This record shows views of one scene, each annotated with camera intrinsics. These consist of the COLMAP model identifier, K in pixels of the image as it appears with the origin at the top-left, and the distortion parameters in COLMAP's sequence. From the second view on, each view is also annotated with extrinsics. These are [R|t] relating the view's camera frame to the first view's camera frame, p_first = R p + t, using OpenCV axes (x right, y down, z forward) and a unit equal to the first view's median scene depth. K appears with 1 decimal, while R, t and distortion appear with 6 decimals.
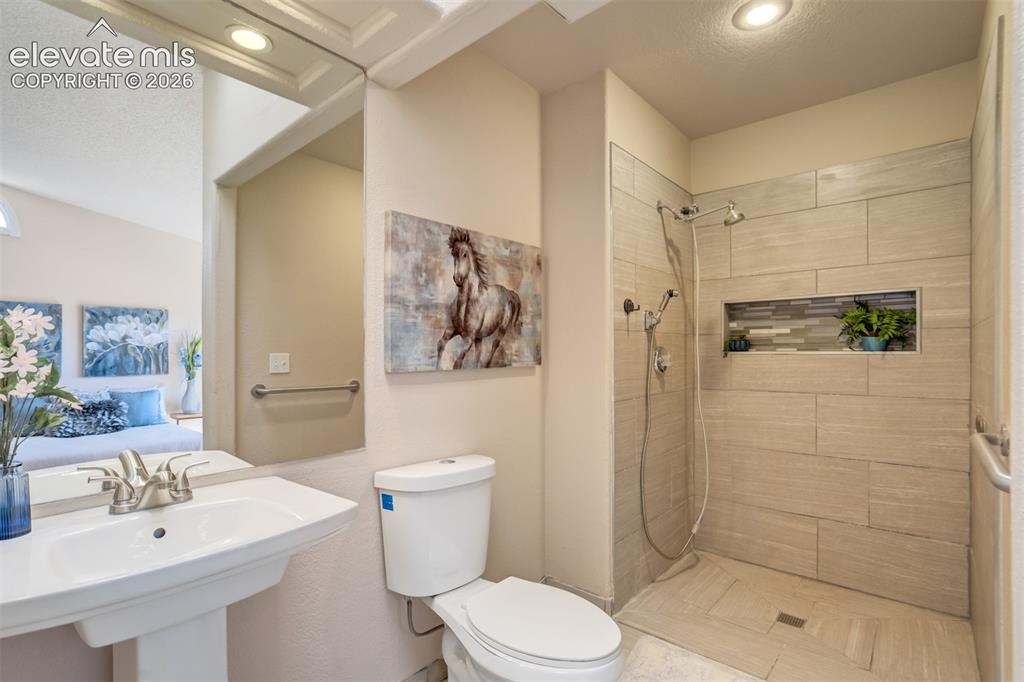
lens RADIAL K [[485.4, 0, 507.8], [0, 485.4, 352.7], [0, 0, 1]] dist [-0.048808, 0.026195]
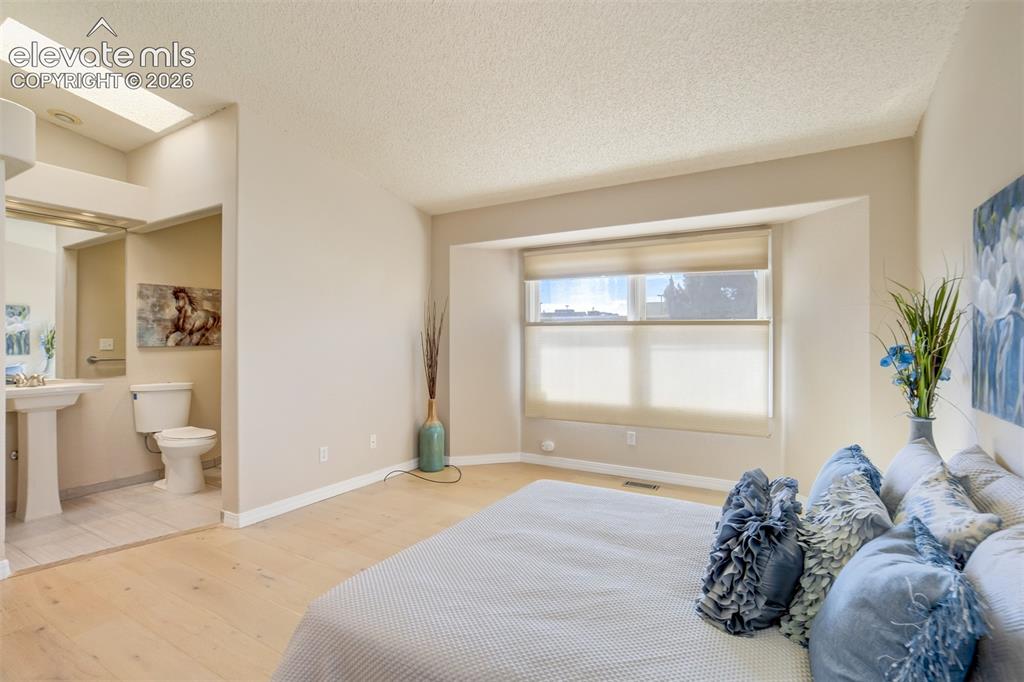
lens RADIAL K [[481.8, 0, 513.6], [0, 481.8, 339.3], [0, 0, 1]] dist [-0.046879, 0.025650]
pose [[0.982644, 0.003196, 0.185472, 1.056106], [-0.003204, 0.999995, -0.000254, -0.002902], [-0.185472, -0.000345, 0.982650, -1.550974]]
